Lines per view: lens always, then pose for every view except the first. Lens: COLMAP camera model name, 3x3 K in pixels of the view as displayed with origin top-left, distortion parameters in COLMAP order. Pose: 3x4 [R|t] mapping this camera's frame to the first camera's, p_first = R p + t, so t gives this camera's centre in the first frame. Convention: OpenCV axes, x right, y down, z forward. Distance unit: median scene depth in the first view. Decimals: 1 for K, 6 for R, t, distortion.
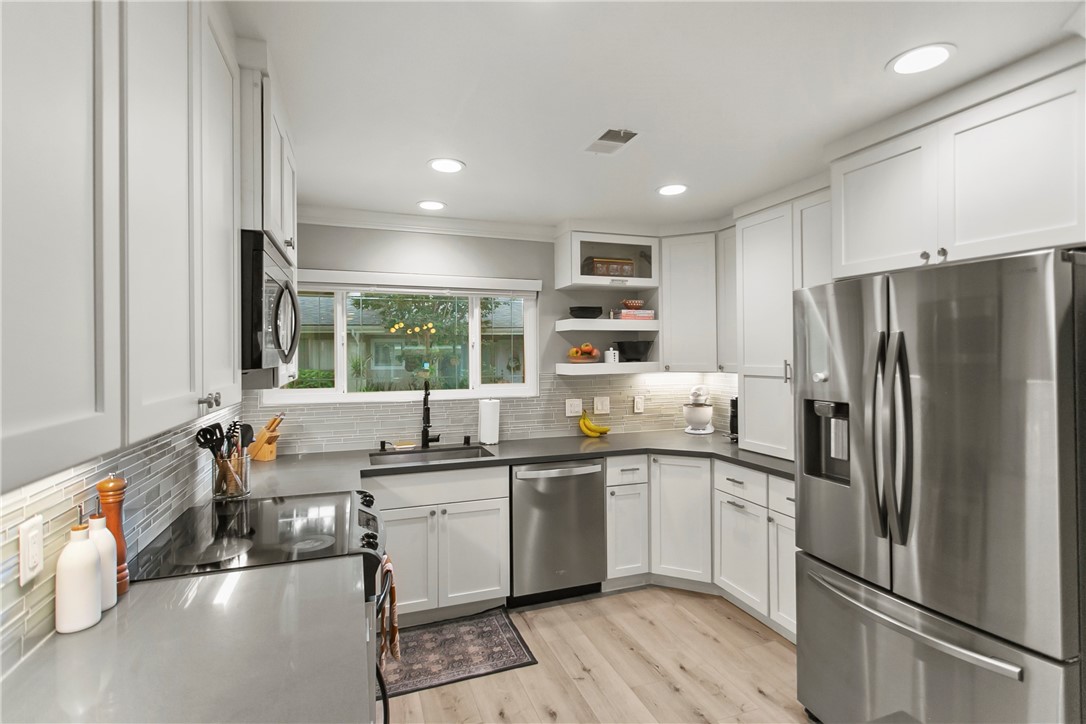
lens RADIAL K [[531.1, 0, 546.3], [0, 531.1, 350.8], [0, 0, 1]] dist [-0.000036, 0.000310]
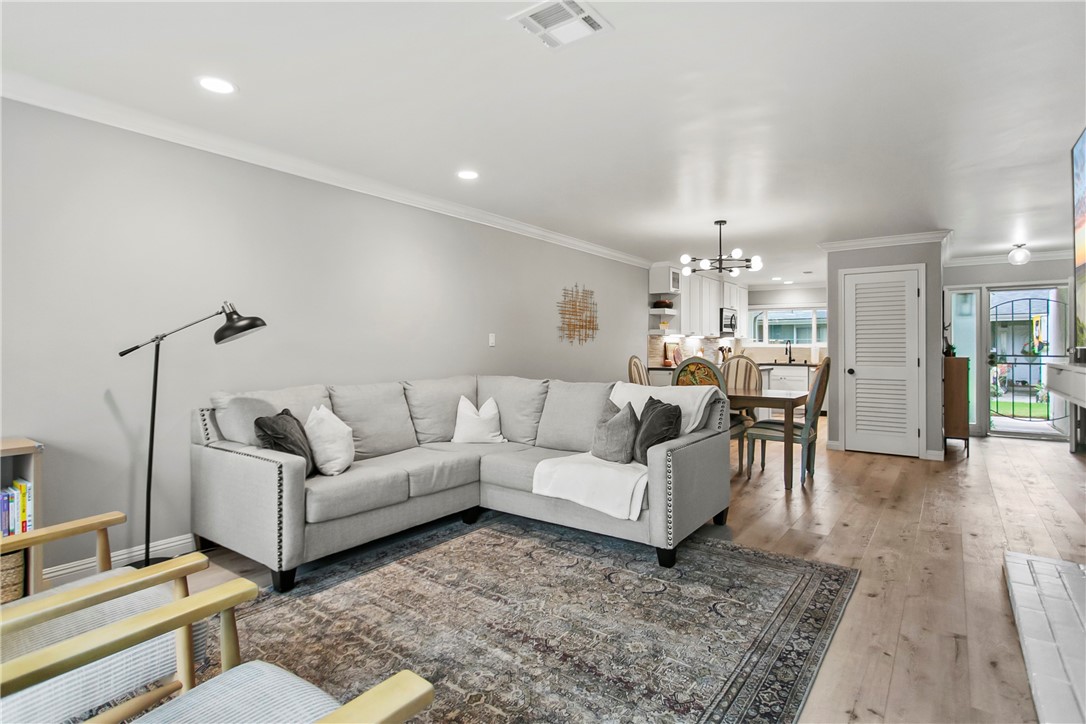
lens RADIAL K [[553.0, 0, 545.7], [0, 553.0, 351.6], [0, 0, 1]] dist [0.006219, 0.000410]
pose [[0.552851, 0.014138, -0.833160, 1.618932], [-0.002569, 0.999880, 0.015262, 0.077954], [0.833276, -0.006297, 0.552821, -1.870281]]
